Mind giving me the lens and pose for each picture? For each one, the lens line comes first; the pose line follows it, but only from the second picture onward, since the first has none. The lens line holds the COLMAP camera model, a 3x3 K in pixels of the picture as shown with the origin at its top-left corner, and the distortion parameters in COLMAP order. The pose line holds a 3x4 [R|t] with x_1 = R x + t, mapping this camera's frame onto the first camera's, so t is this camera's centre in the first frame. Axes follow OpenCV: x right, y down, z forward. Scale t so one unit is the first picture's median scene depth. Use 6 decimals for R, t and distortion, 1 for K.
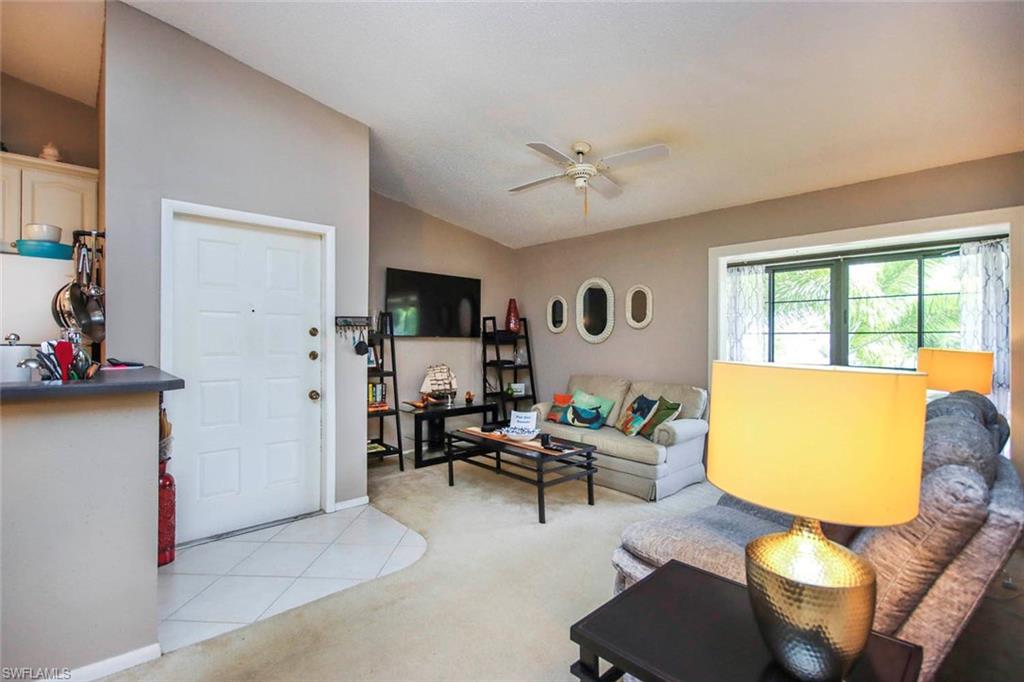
lens RADIAL K [[474.1, 0, 506.5], [0, 474.1, 340.6], [0, 0, 1]] dist [0.003316, -0.000585]
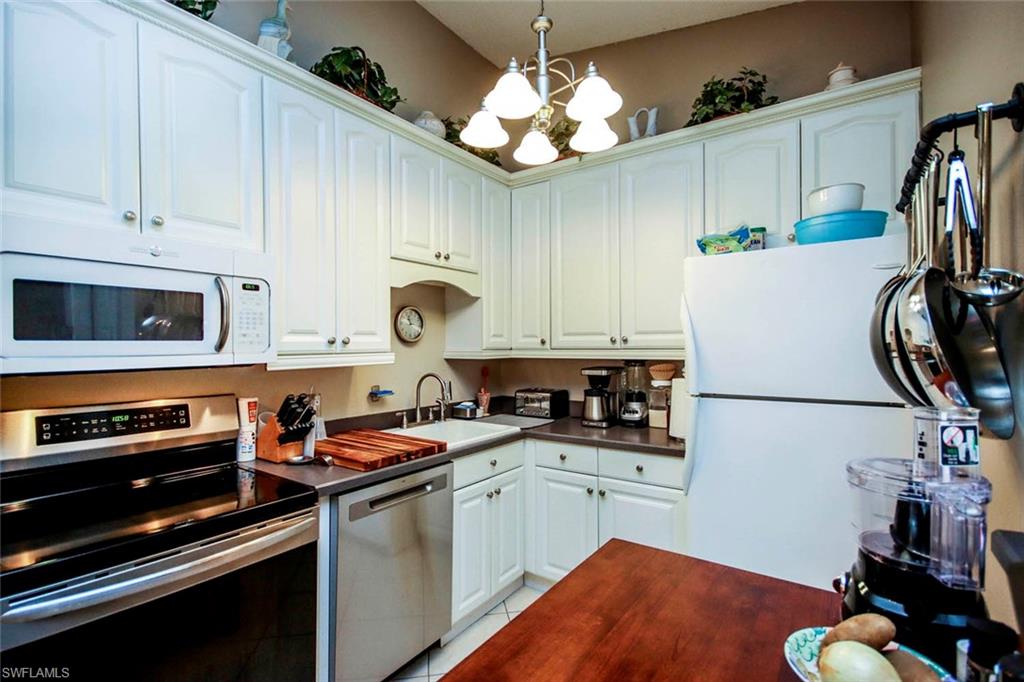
lens RADIAL K [[474.1, 0, 506.5], [0, 474.1, 340.6], [0, 0, 1]] dist [0.003316, -0.000585]
pose [[0.218684, -0.021375, -0.975562, -0.604713], [-0.002396, 0.999745, -0.022442, -0.055661], [0.975793, 0.007246, 0.218577, 0.586525]]
